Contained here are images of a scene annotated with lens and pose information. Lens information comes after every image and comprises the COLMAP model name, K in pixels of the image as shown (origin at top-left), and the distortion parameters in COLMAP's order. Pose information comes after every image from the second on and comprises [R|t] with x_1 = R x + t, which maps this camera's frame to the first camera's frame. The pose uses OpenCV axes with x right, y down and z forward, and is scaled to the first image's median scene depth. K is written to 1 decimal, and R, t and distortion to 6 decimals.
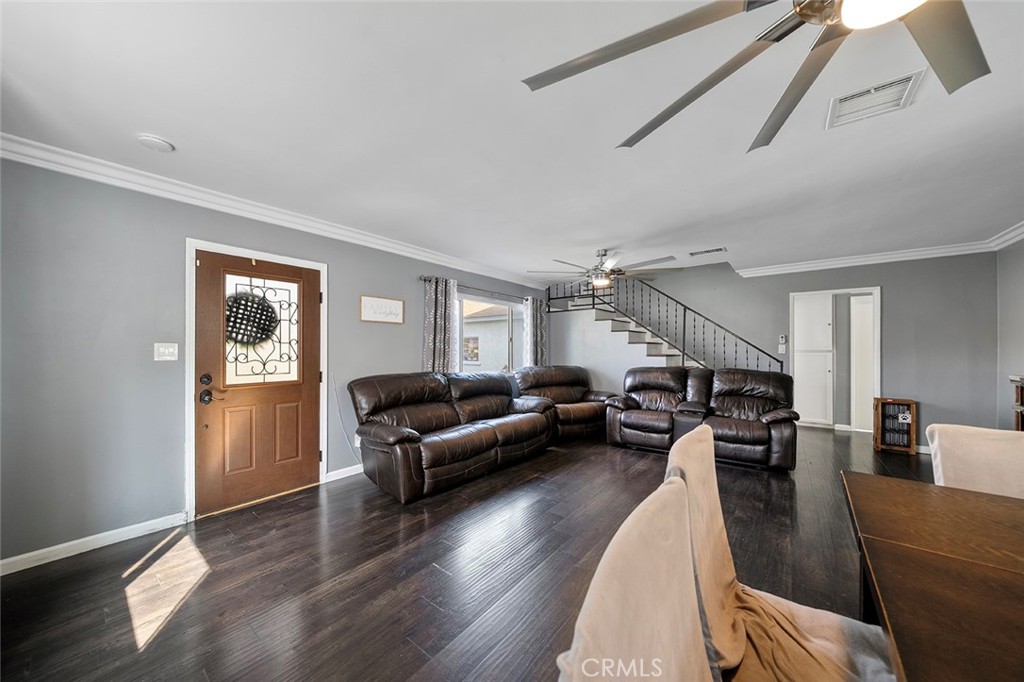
lens RADIAL K [[360.0, 0, 506.9], [0, 360.0, 348.7], [0, 0, 1]] dist [-0.000744, -0.000031]
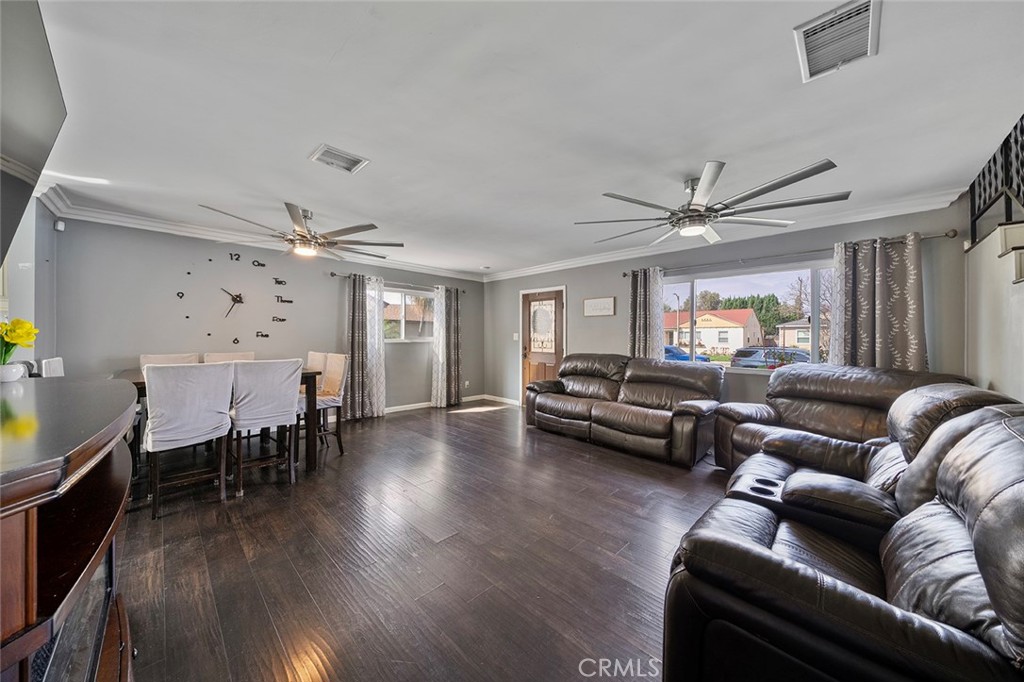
lens RADIAL K [[347.7, 0, 510.5], [0, 347.7, 337.4], [0, 0, 1]] dist [0.000100, 0.000027]
pose [[-0.118026, -0.003757, -0.993003, 1.282249], [-0.004836, 0.999983, -0.003209, 0.018365], [0.992999, 0.004423, -0.118042, 1.048195]]
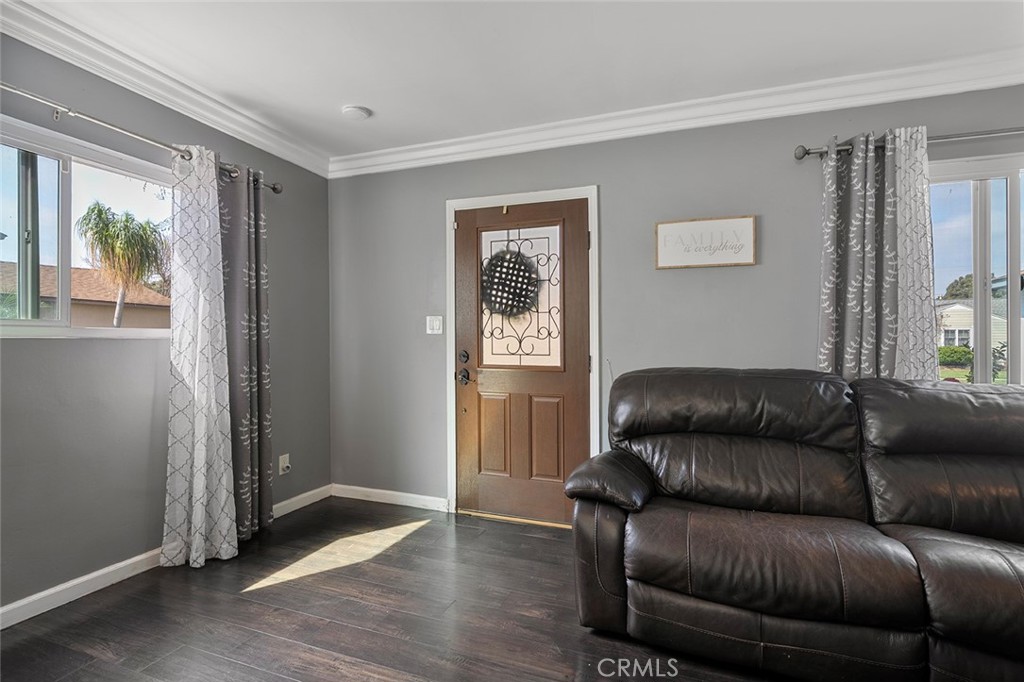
lens RADIAL K [[495.8, 0, 513.6], [0, 495.8, 338.6], [0, 0, 1]] dist [-0.004228, -0.000386]
pose [[0.298848, 0.000210, -0.954301, 0.313131], [-0.001023, 0.999999, -0.000101, 0.037005], [0.954300, 0.001007, 0.298848, 0.673775]]
